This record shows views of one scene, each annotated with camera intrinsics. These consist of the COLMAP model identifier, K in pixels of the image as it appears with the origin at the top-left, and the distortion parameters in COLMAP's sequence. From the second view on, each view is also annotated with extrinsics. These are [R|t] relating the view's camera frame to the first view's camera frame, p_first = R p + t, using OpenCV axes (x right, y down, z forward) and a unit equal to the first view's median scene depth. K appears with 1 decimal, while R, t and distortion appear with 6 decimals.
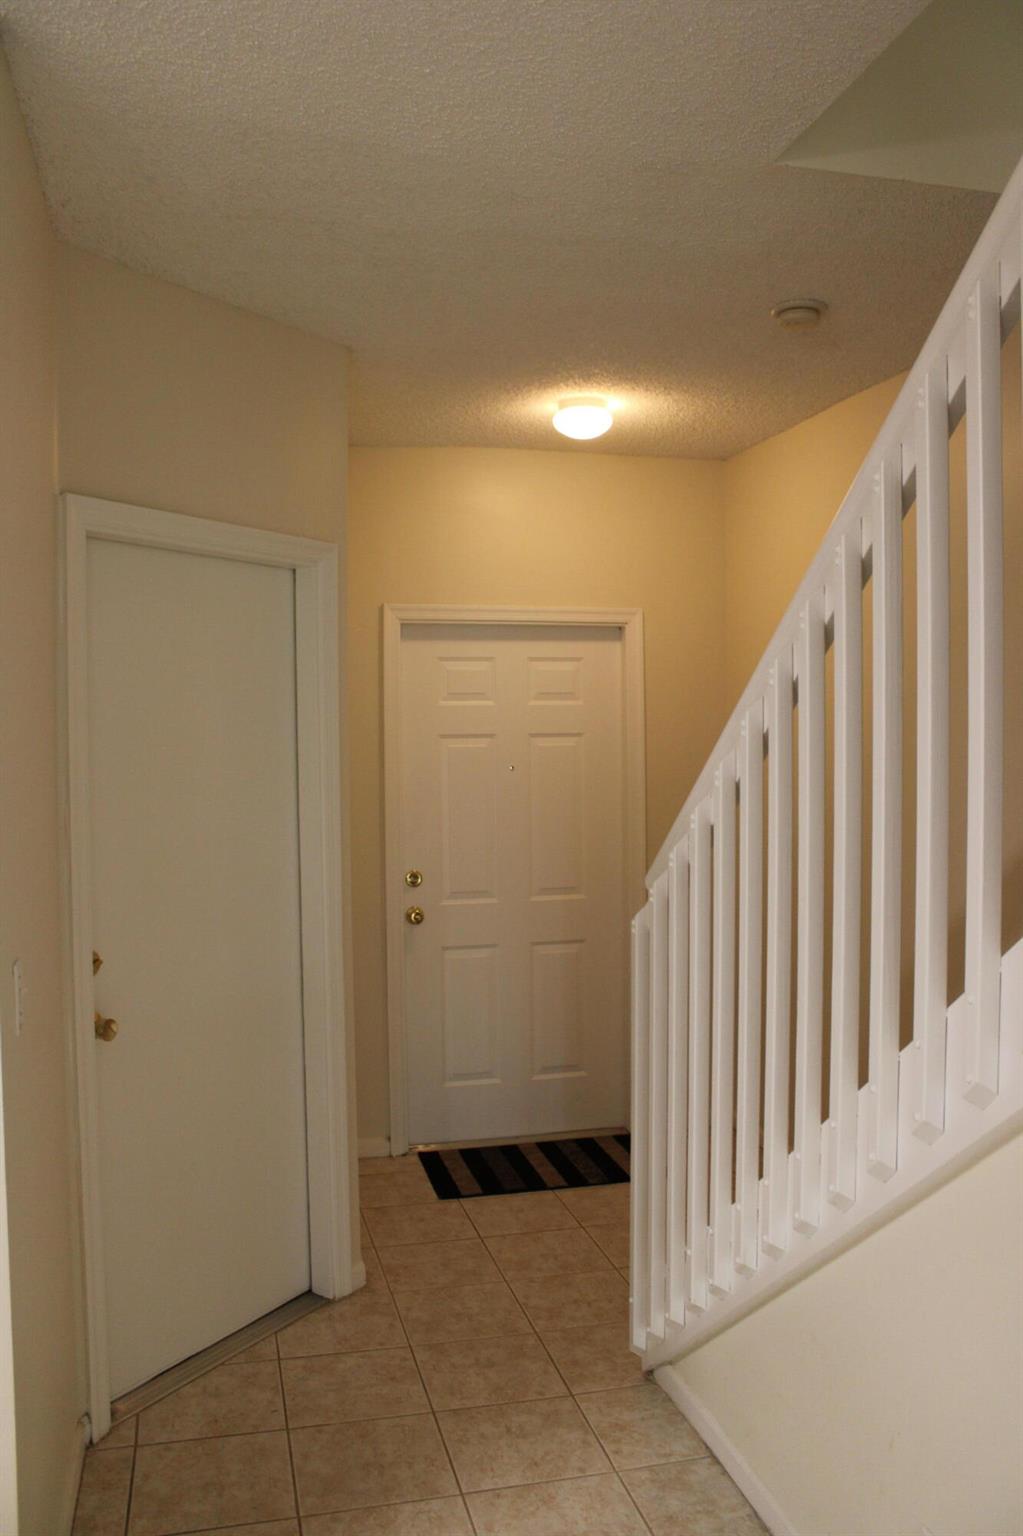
lens RADIAL K [[1253.9, 0, 511.5], [0, 1253.9, 768.0], [0, 0, 1]] dist [-0.162186, 0.135674]
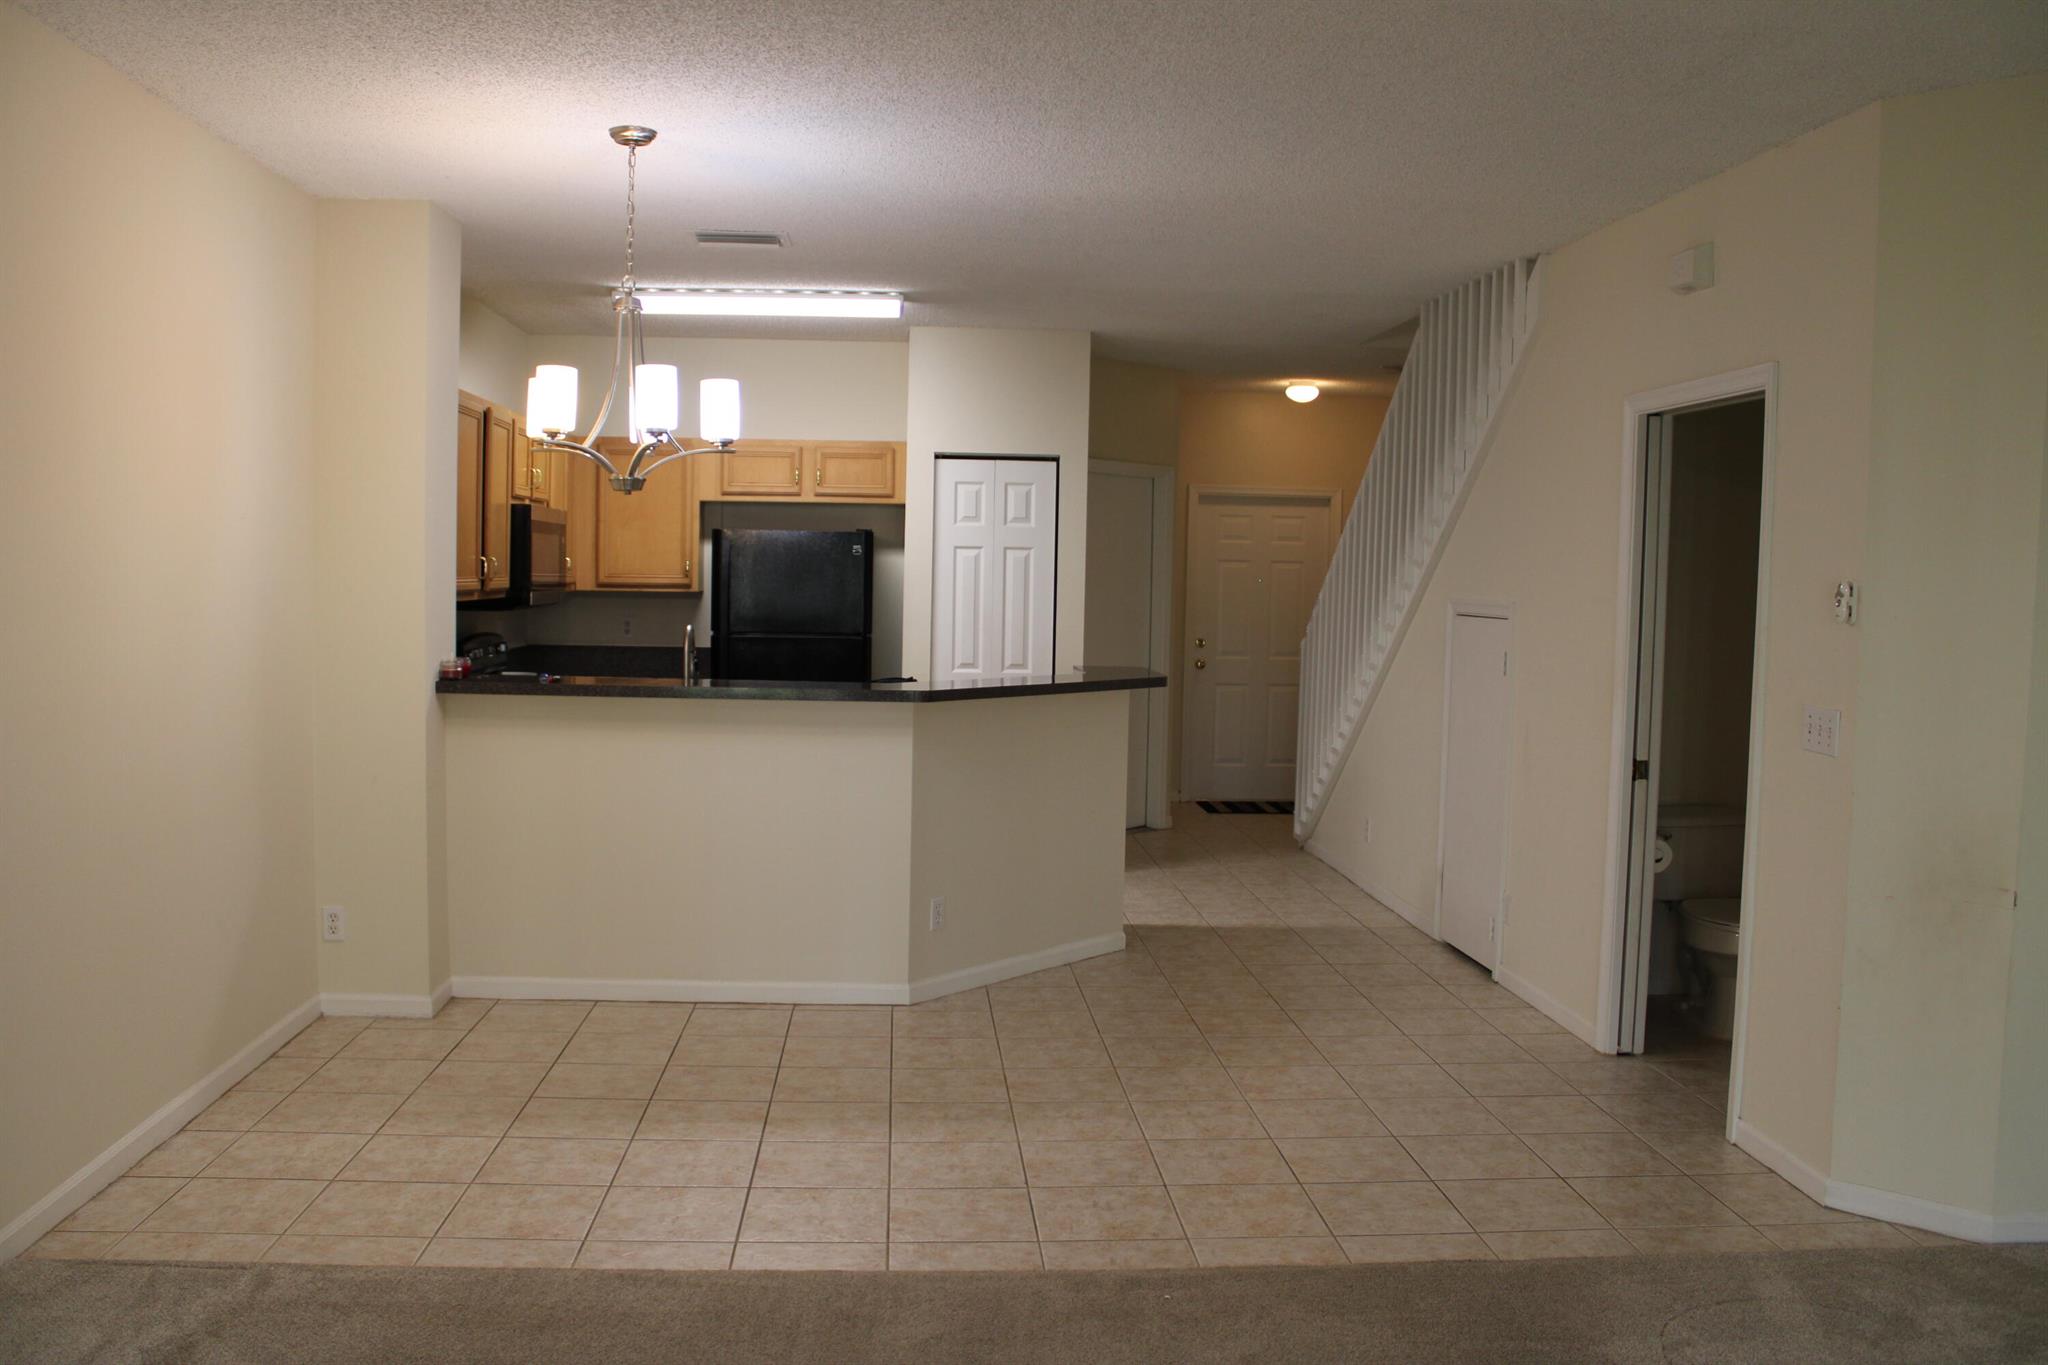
lens RADIAL K [[1671.9, 0, 1024.0], [0, 1671.9, 682.5], [0, 0, 1]] dist [-0.162186, 0.135674]
pose [[0.985751, 0.042314, -0.162799, 0.059725], [-0.034886, 0.998227, 0.048221, 0.041708], [0.164551, -0.041855, 0.985480, -1.329939]]
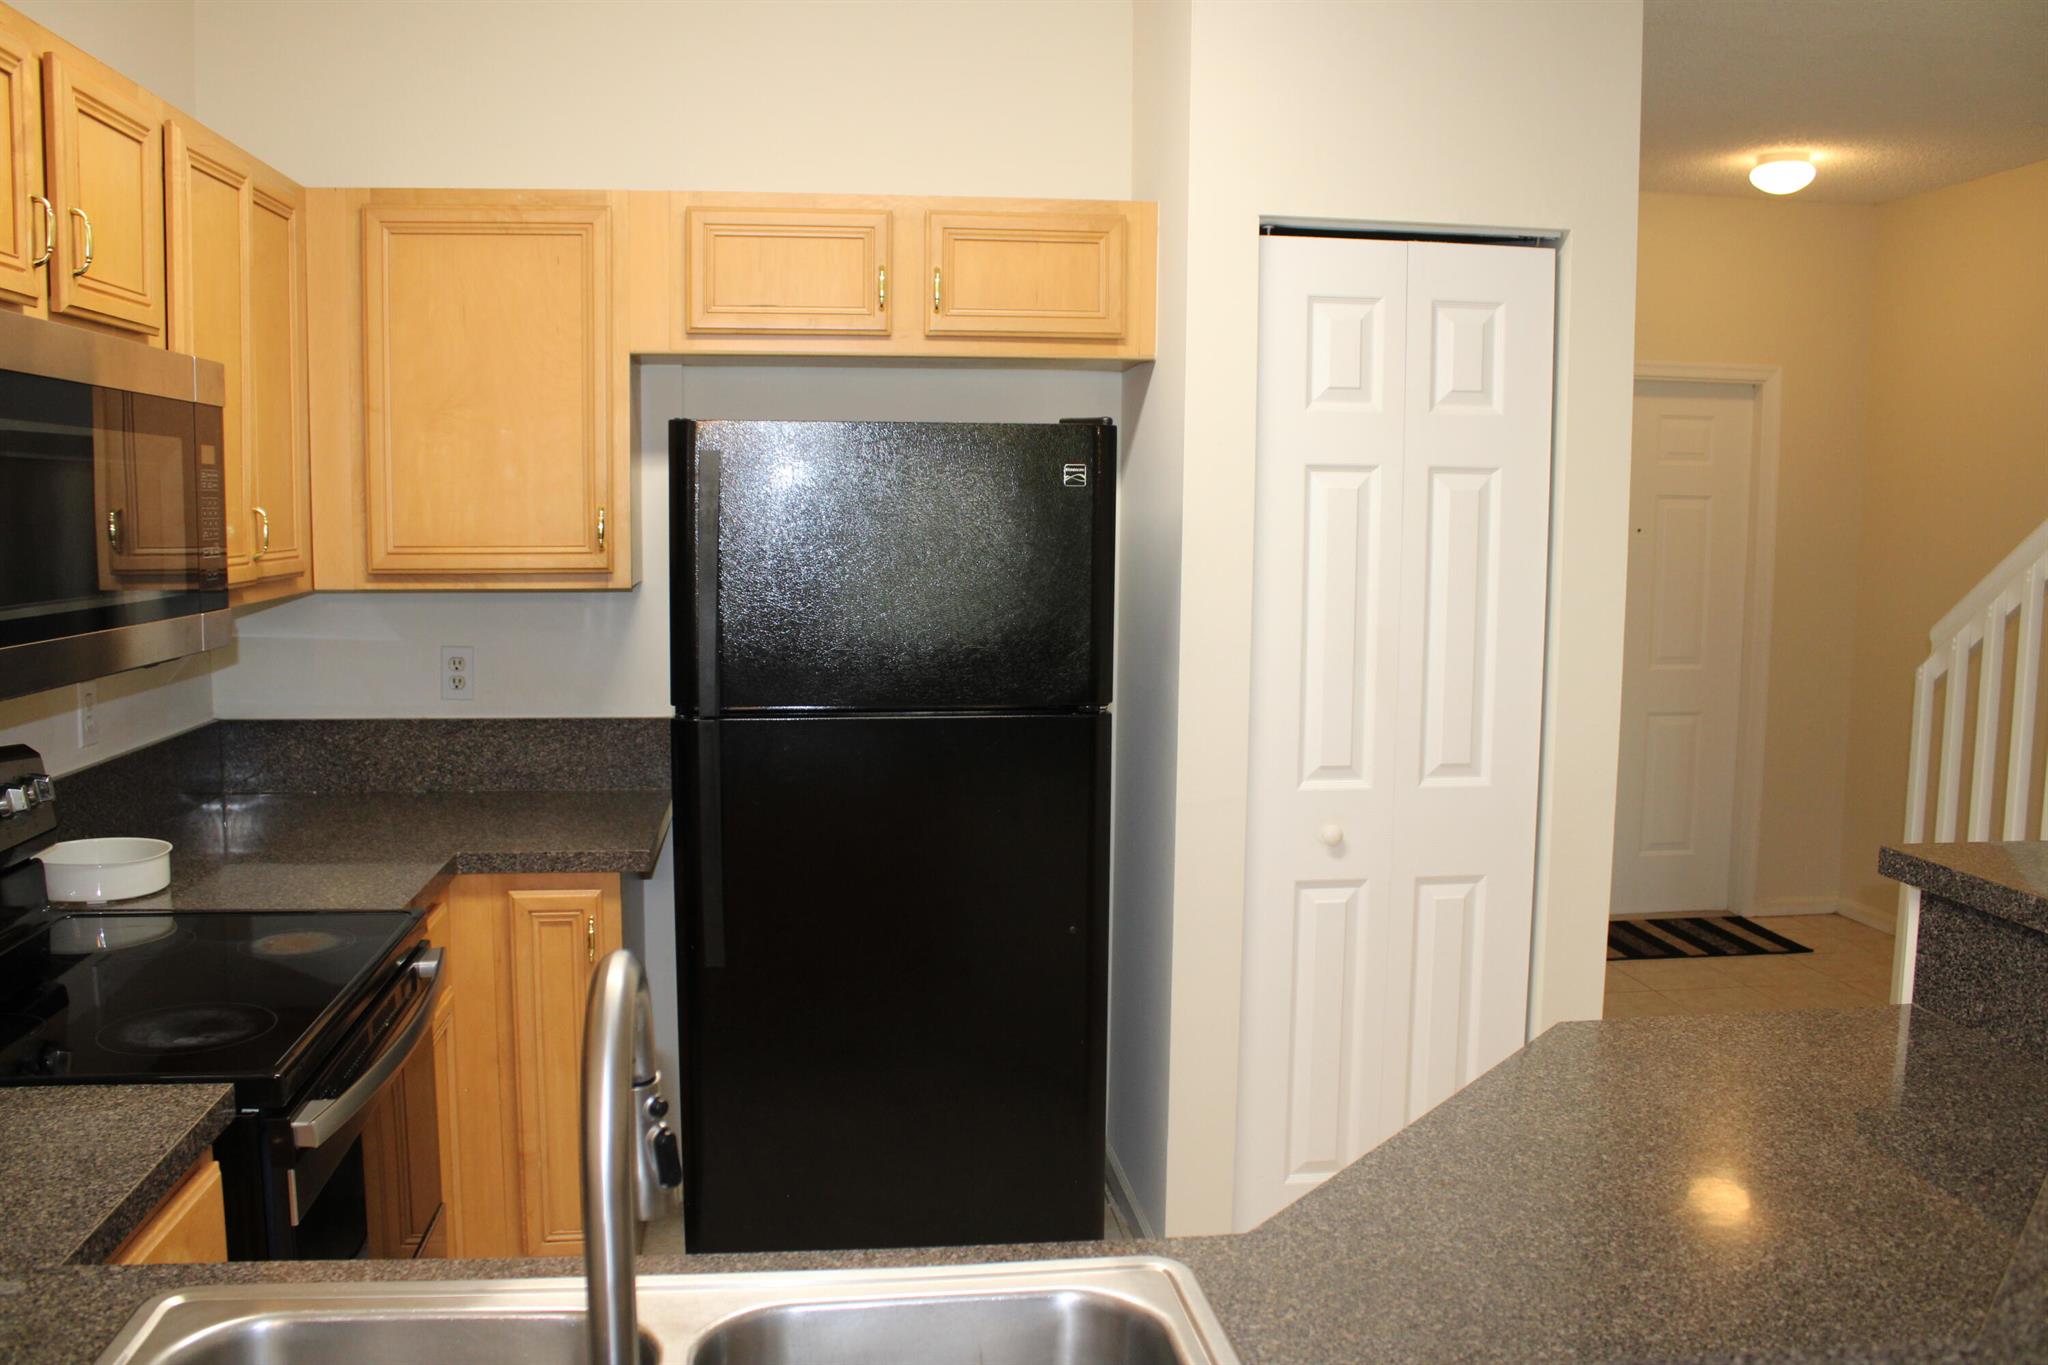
lens RADIAL K [[1671.9, 0, 1024.0], [0, 1671.9, 682.5], [0, 0, 1]] dist [-0.162186, 0.135674]
pose [[0.992780, 0.032808, -0.115372, -0.328392], [-0.022779, 0.995931, 0.087197, 0.018231], [0.117763, -0.083940, 0.989488, -0.312074]]
